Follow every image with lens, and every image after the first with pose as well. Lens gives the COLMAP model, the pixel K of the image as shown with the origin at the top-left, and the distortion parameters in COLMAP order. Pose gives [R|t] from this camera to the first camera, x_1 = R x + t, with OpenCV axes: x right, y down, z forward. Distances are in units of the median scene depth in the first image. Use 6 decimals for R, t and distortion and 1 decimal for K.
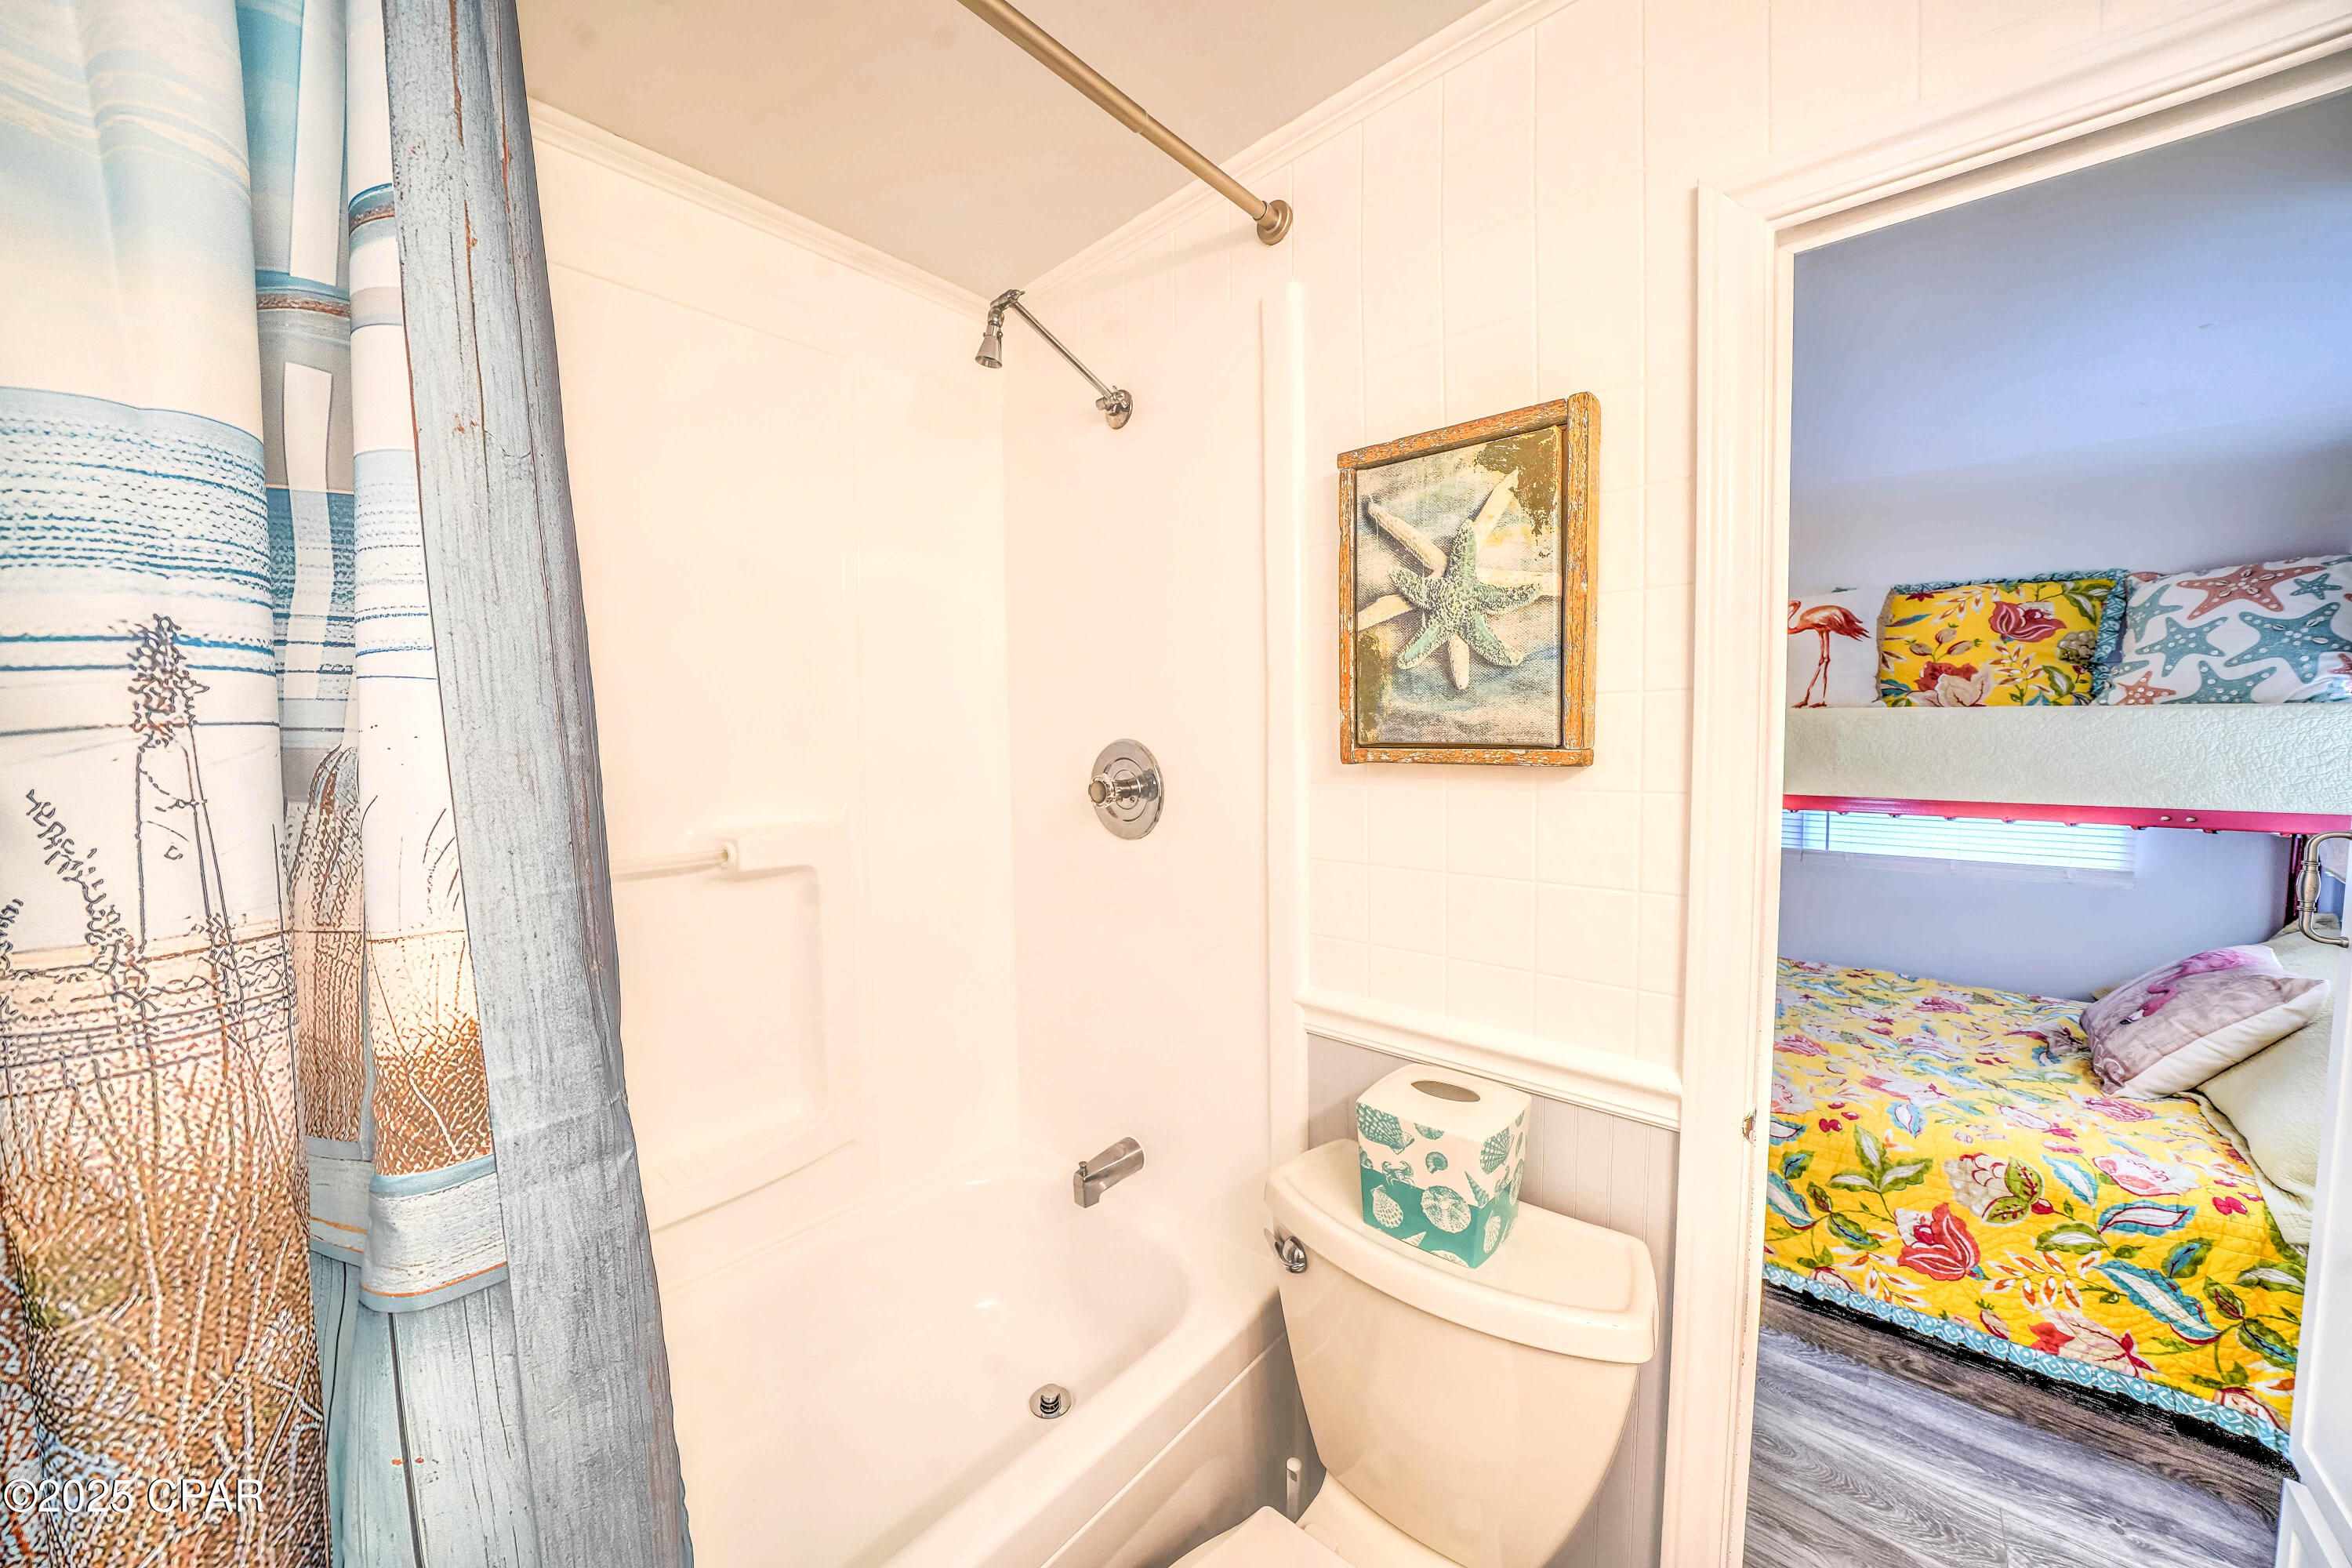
lens RADIAL K [[819.3, 0, 1165.3], [0, 819.3, 784.1], [0, 0, 1]] dist [-0.028137, 0.003492]
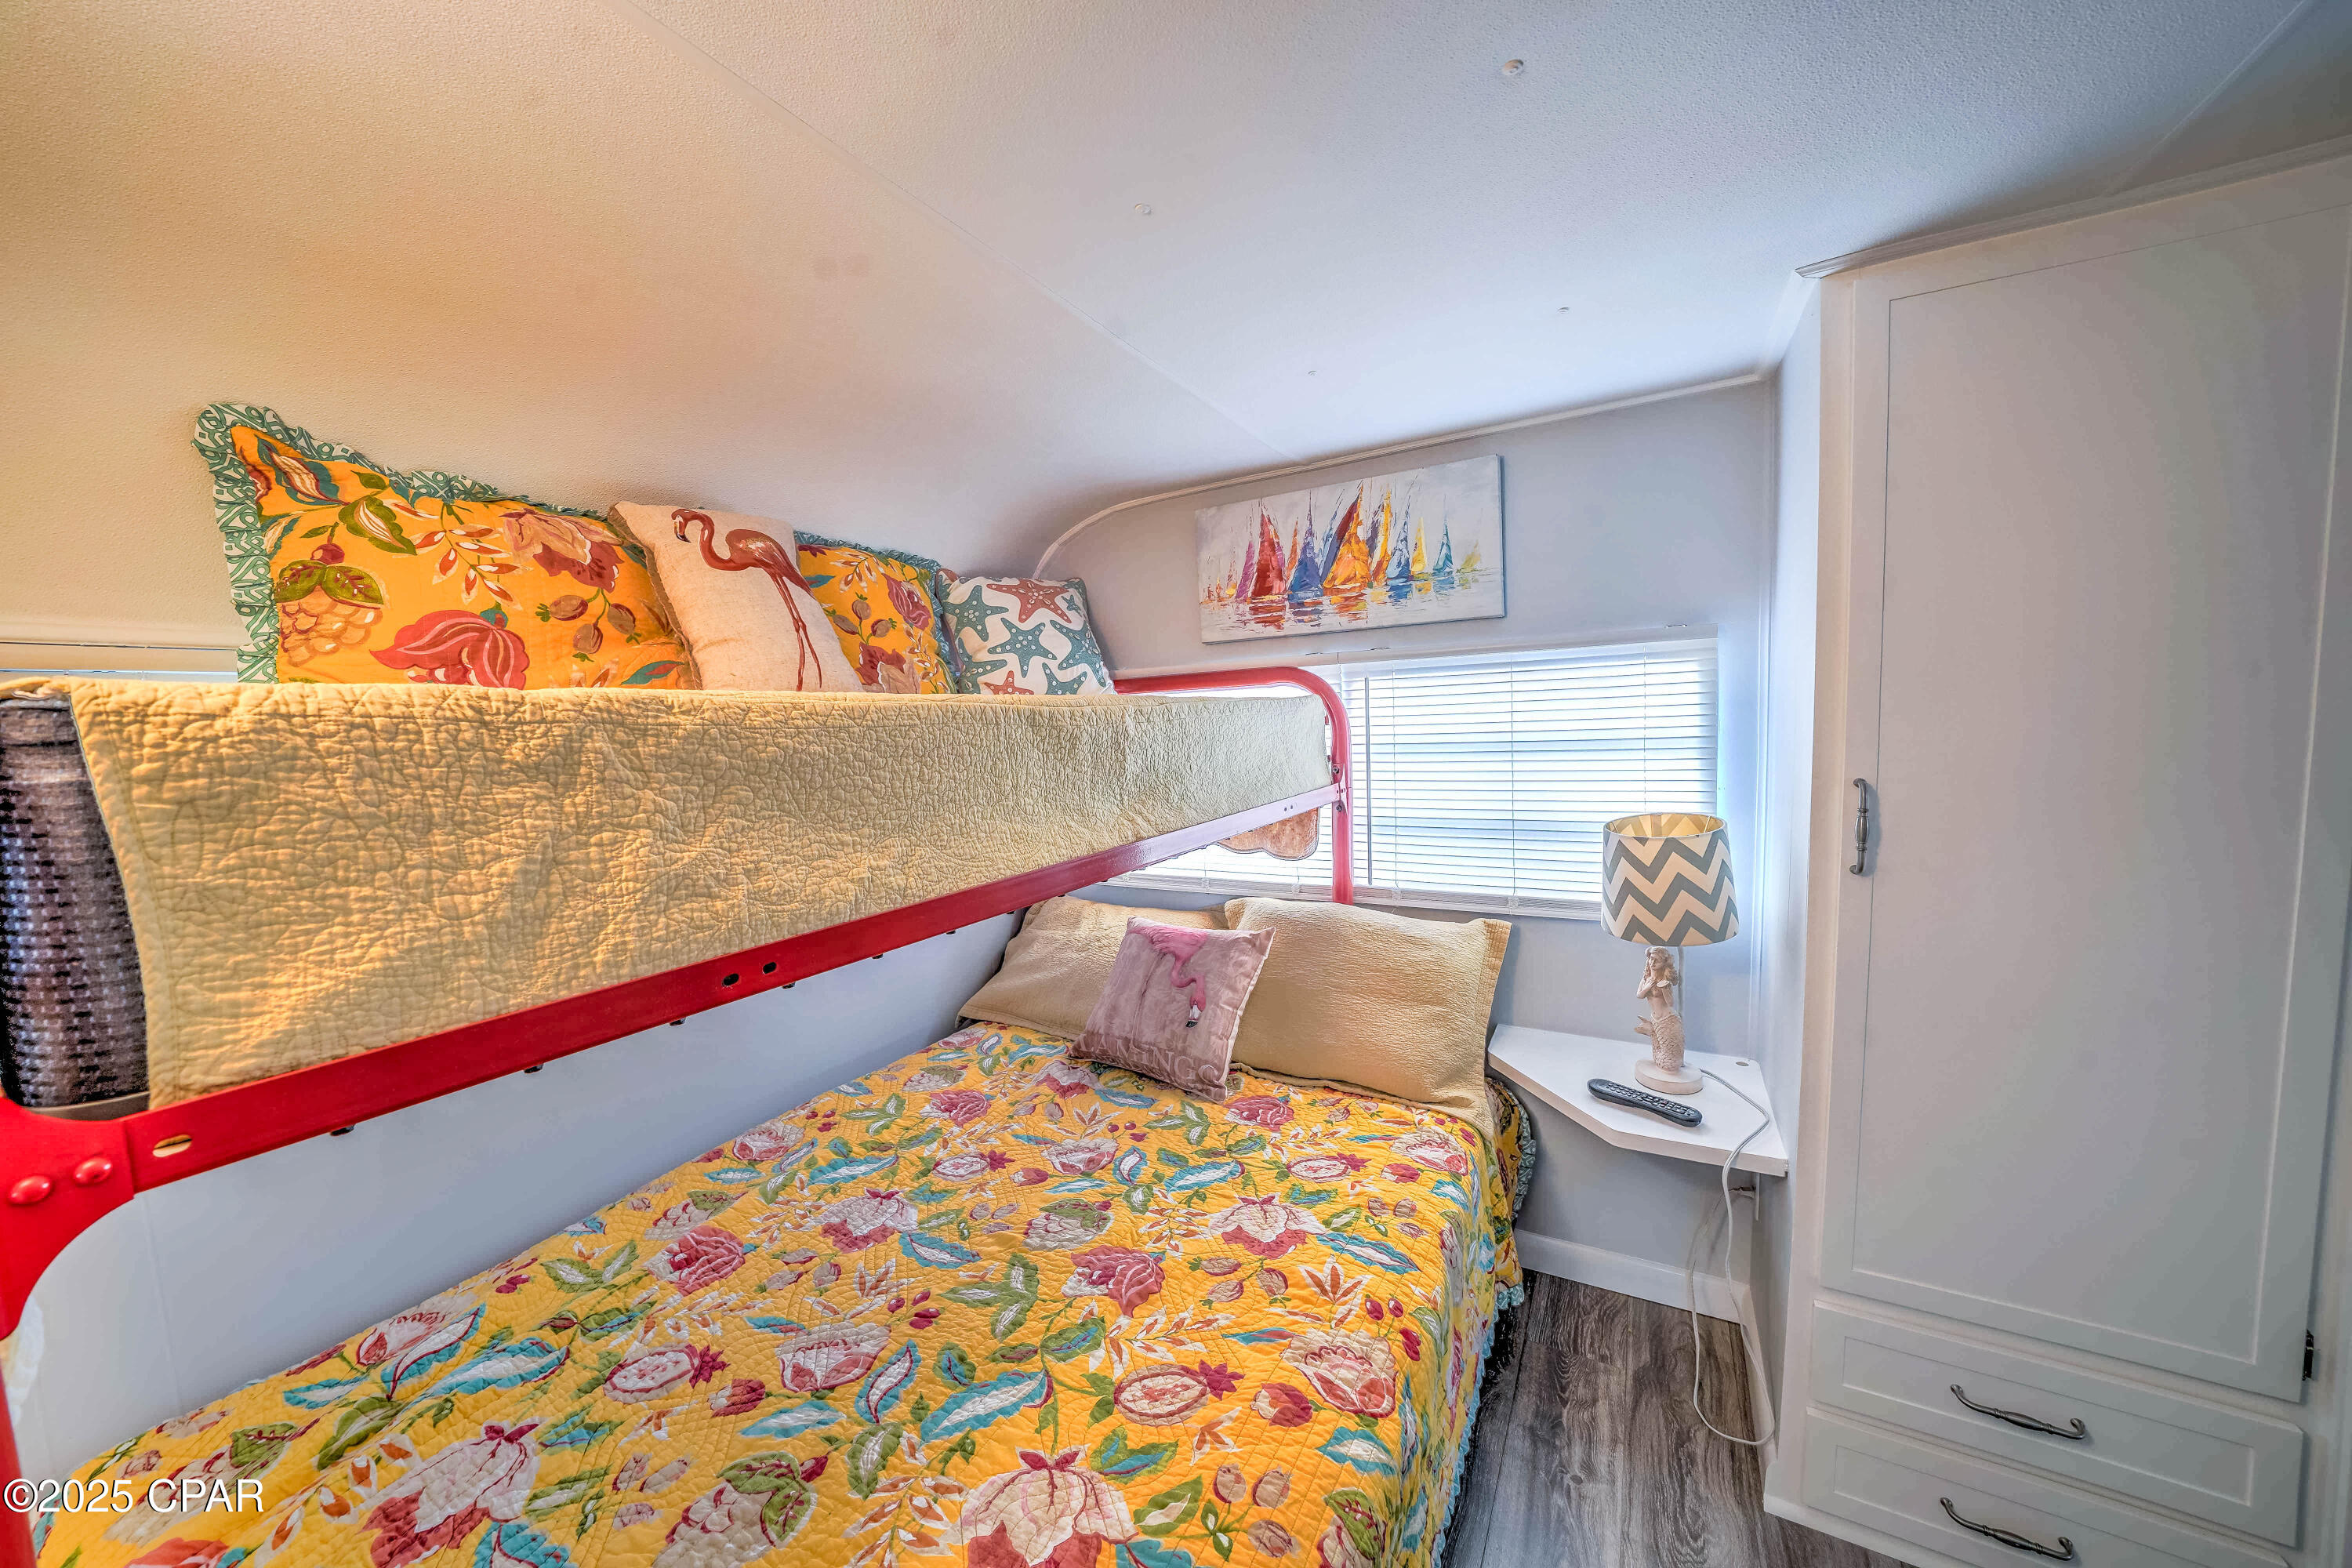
lens RADIAL K [[819.3, 0, 1168.1], [0, 819.3, 774.1], [0, 0, 1]] dist [-0.028137, 0.003492]
pose [[-0.206956, -0.052390, 0.976947, 0.241077], [0.111292, 0.990823, 0.076710, -0.079736], [-0.972000, 0.124602, -0.199226, 1.115307]]
